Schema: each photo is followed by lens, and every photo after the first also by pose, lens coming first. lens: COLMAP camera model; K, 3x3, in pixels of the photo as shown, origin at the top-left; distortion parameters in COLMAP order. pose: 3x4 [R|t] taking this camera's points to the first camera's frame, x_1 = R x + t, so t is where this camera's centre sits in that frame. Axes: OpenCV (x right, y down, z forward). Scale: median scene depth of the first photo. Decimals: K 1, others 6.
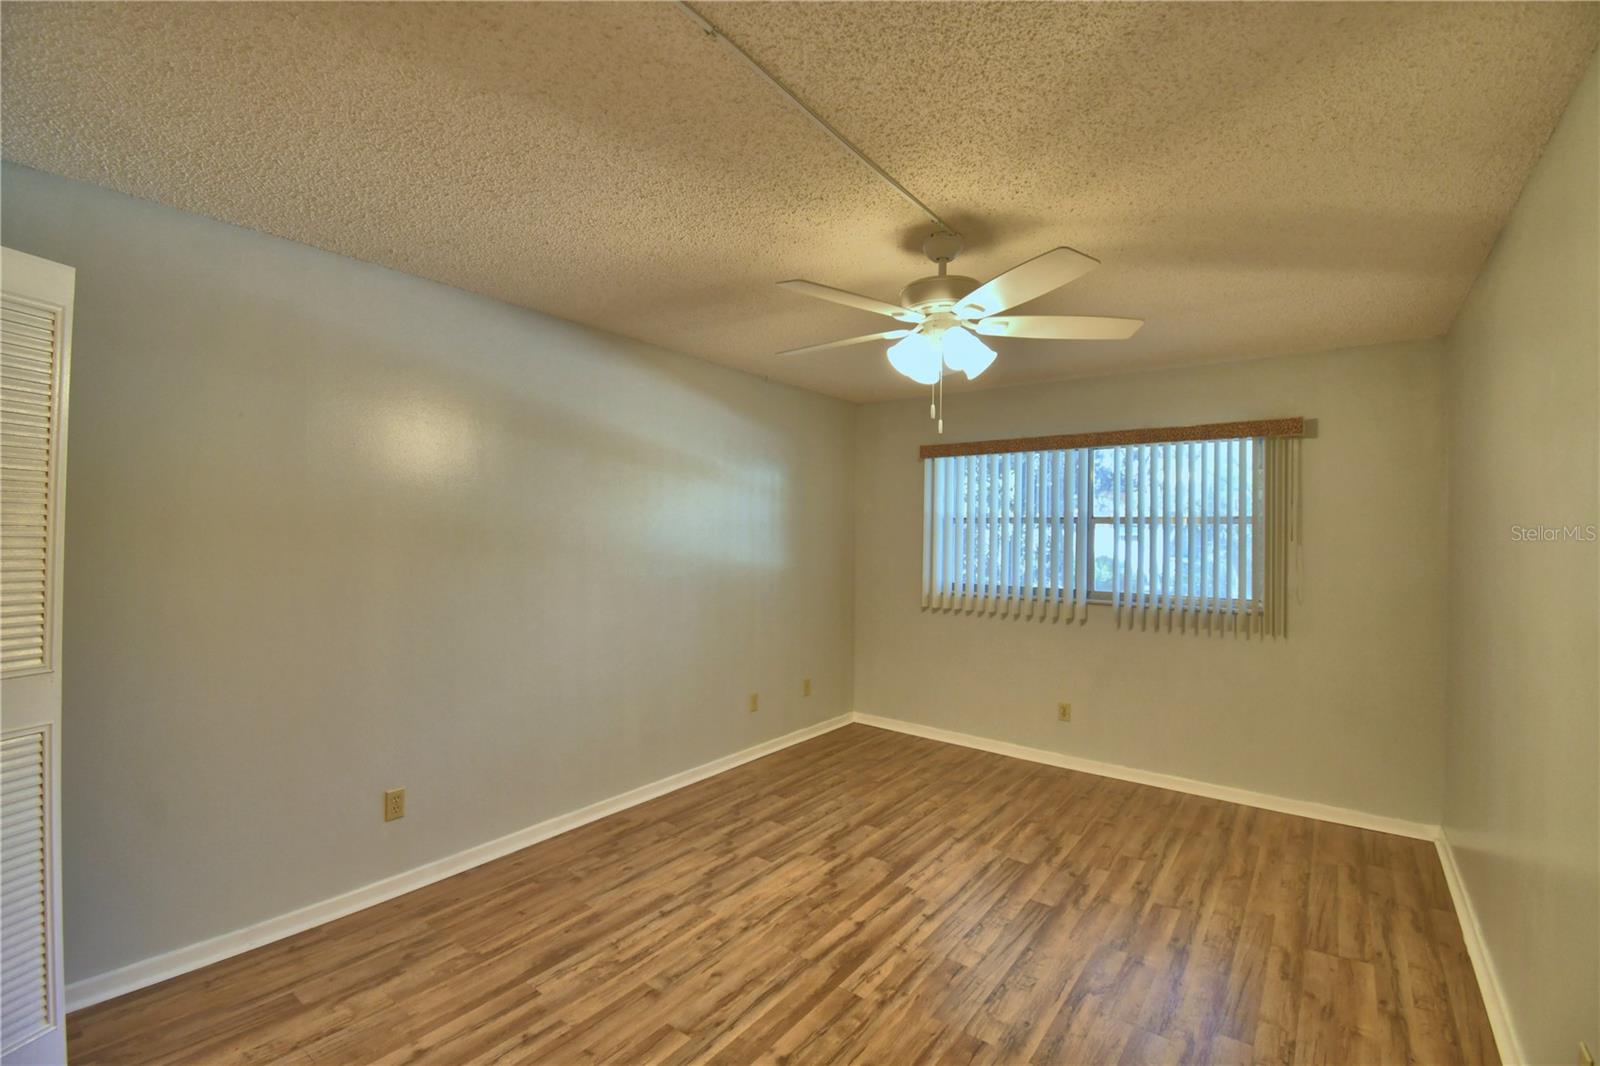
lens RADIAL K [[698.5, 0, 795.6], [0, 698.5, 525.8], [0, 0, 1]] dist [0.018461, -0.024174]
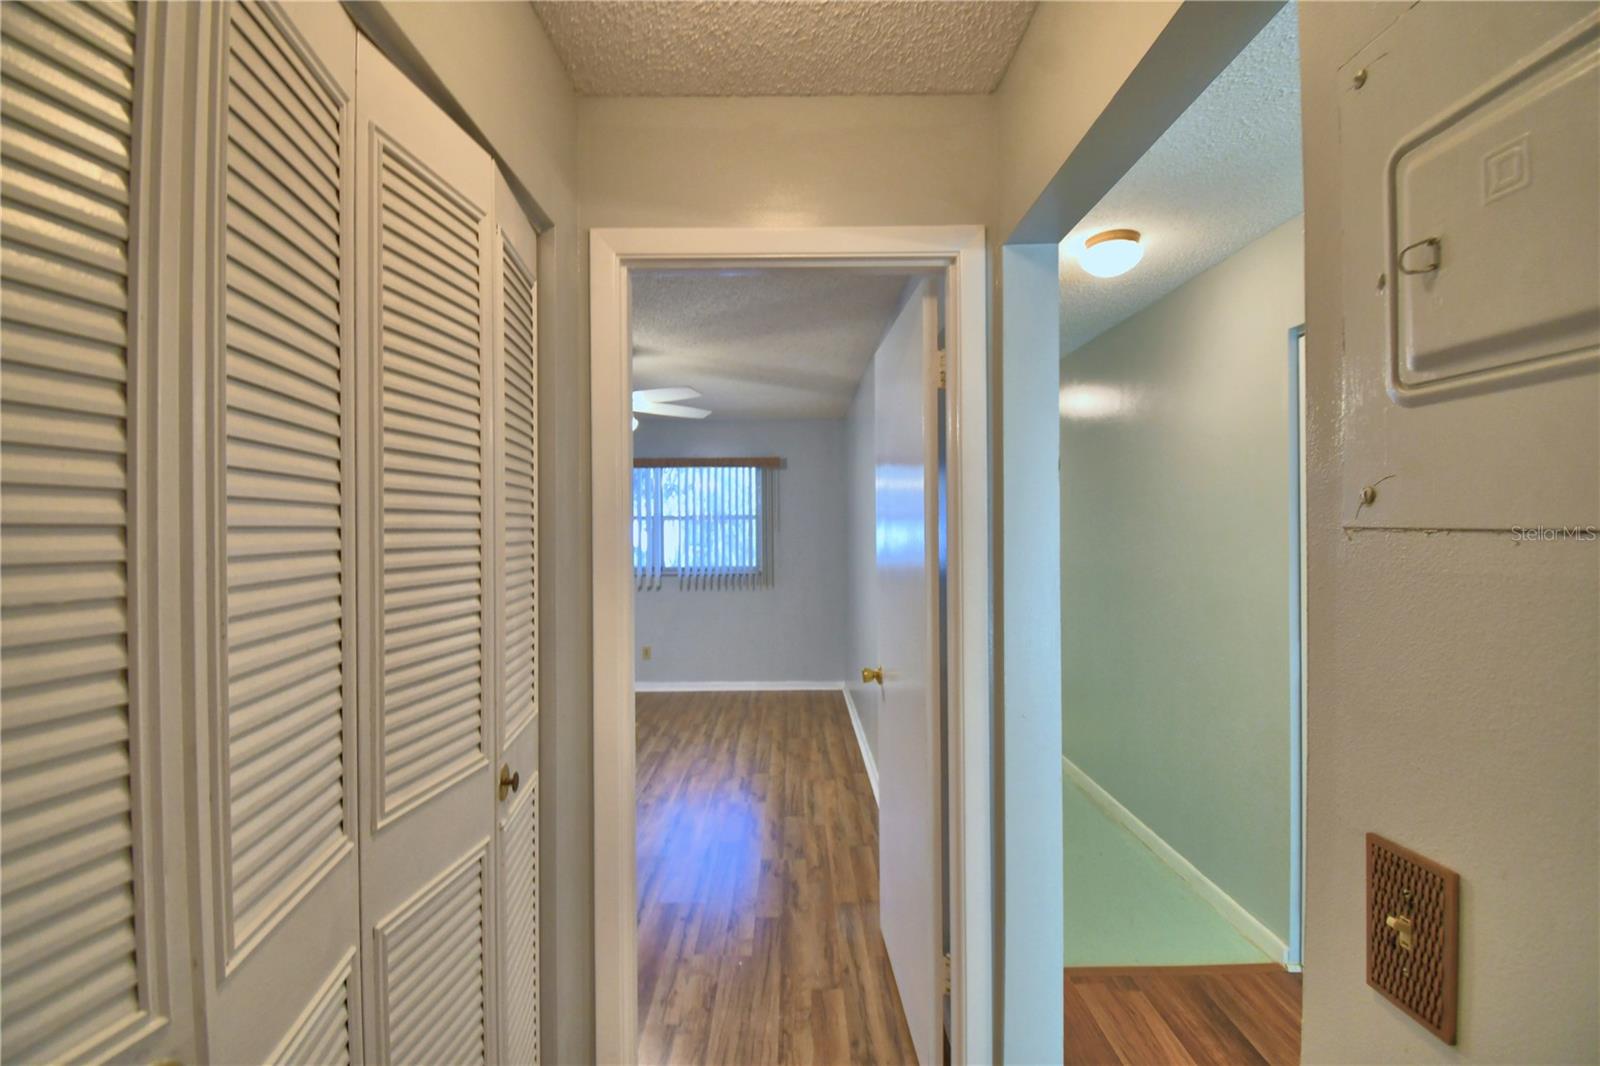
lens RADIAL K [[703.6, 0, 783.5], [0, 703.6, 528.0], [0, 0, 1]] dist [0.019056, -0.024952]
pose [[0.802750, -0.017478, 0.596059, -0.369696], [0.011602, 0.999839, 0.013693, -0.006662], [-0.596203, -0.004077, 0.802824, -0.481515]]
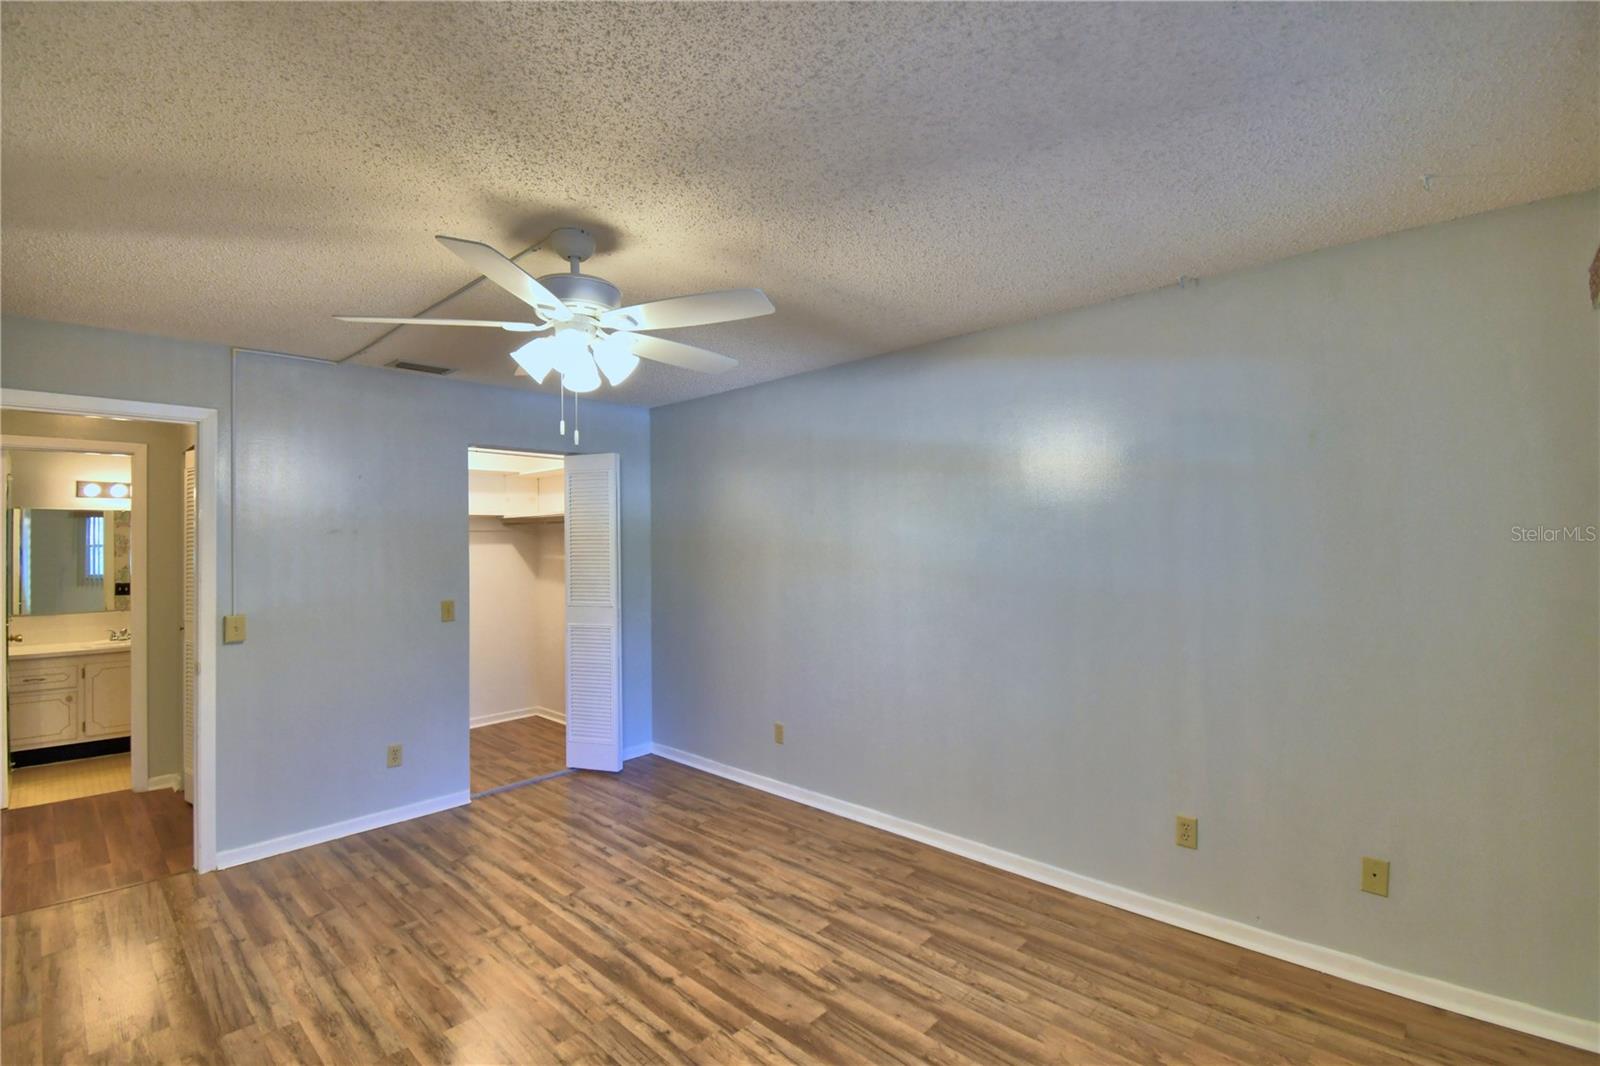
lens RADIAL K [[703.6, 0, 783.5], [0, 703.6, 528.0], [0, 0, 1]] dist [0.019056, -0.024952]
pose [[-0.108198, -0.037086, -0.993437, 0.903381], [0.019733, 0.999027, -0.039444, 0.015230], [0.993934, -0.023871, -0.107361, 1.125613]]
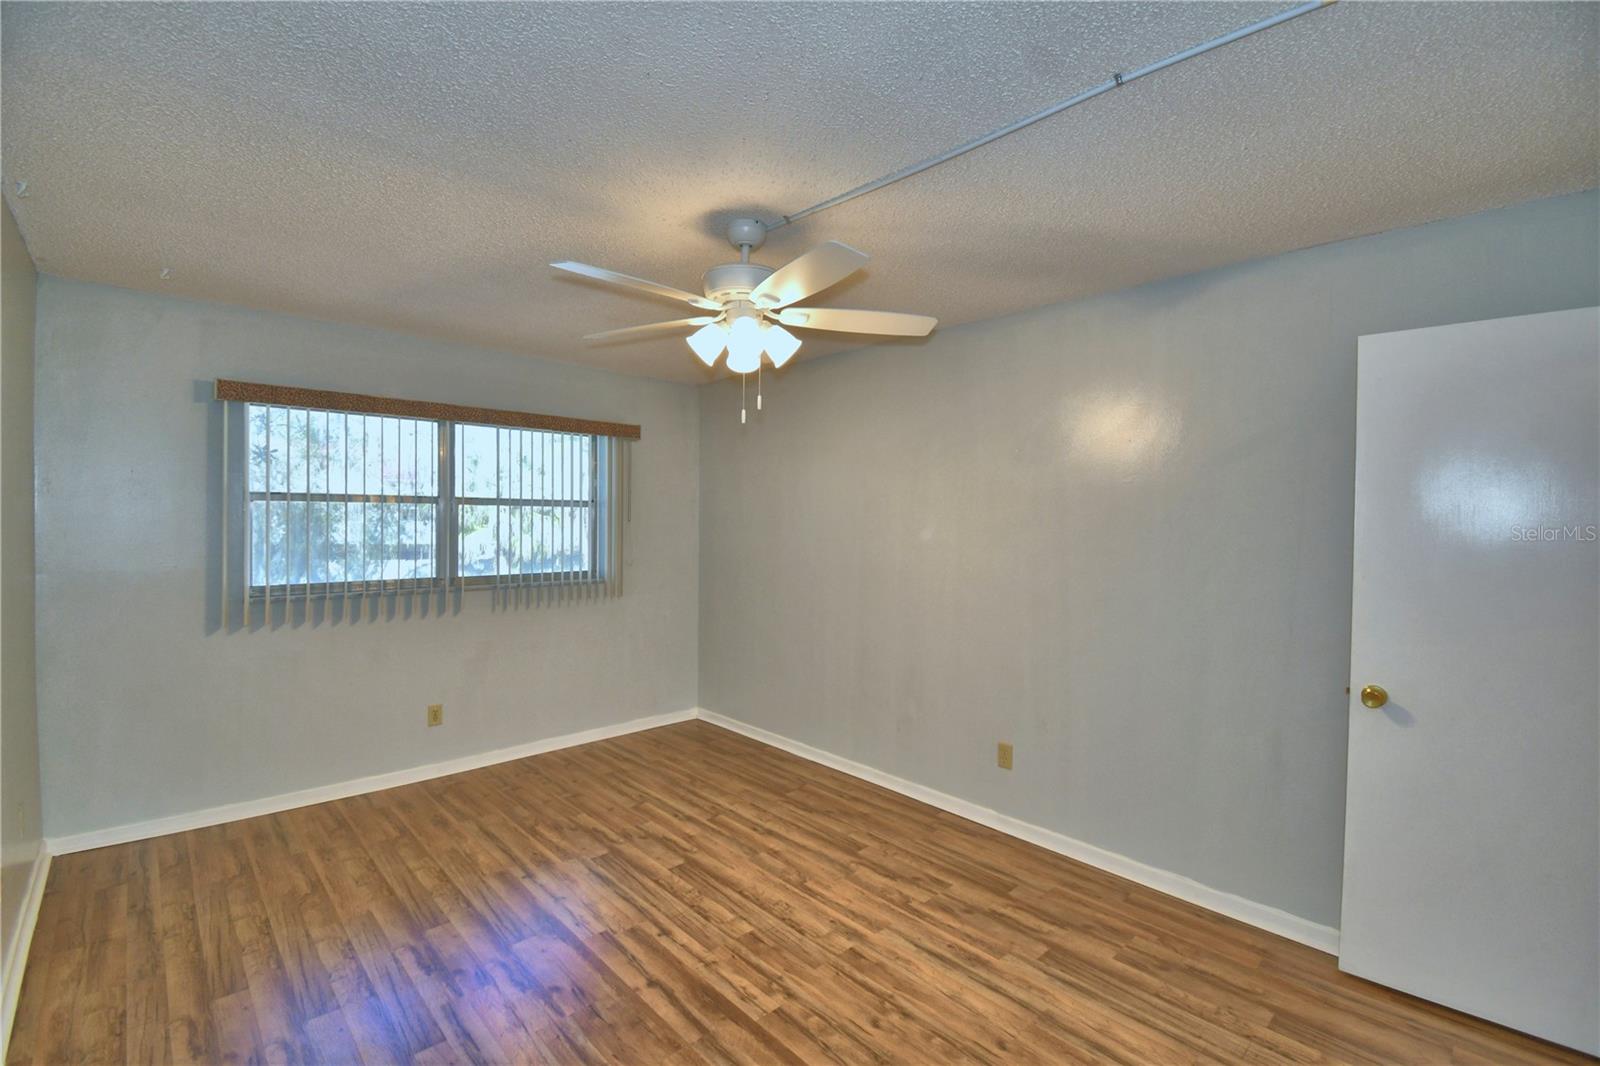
lens RADIAL K [[703.6, 0, 783.5], [0, 703.6, 528.0], [0, 0, 1]] dist [0.019056, -0.024952]
pose [[0.176596, -0.027134, 0.983909, -0.632454], [-0.018366, 0.999355, 0.030856, -0.012635], [-0.984112, -0.023519, 0.175984, 0.628515]]
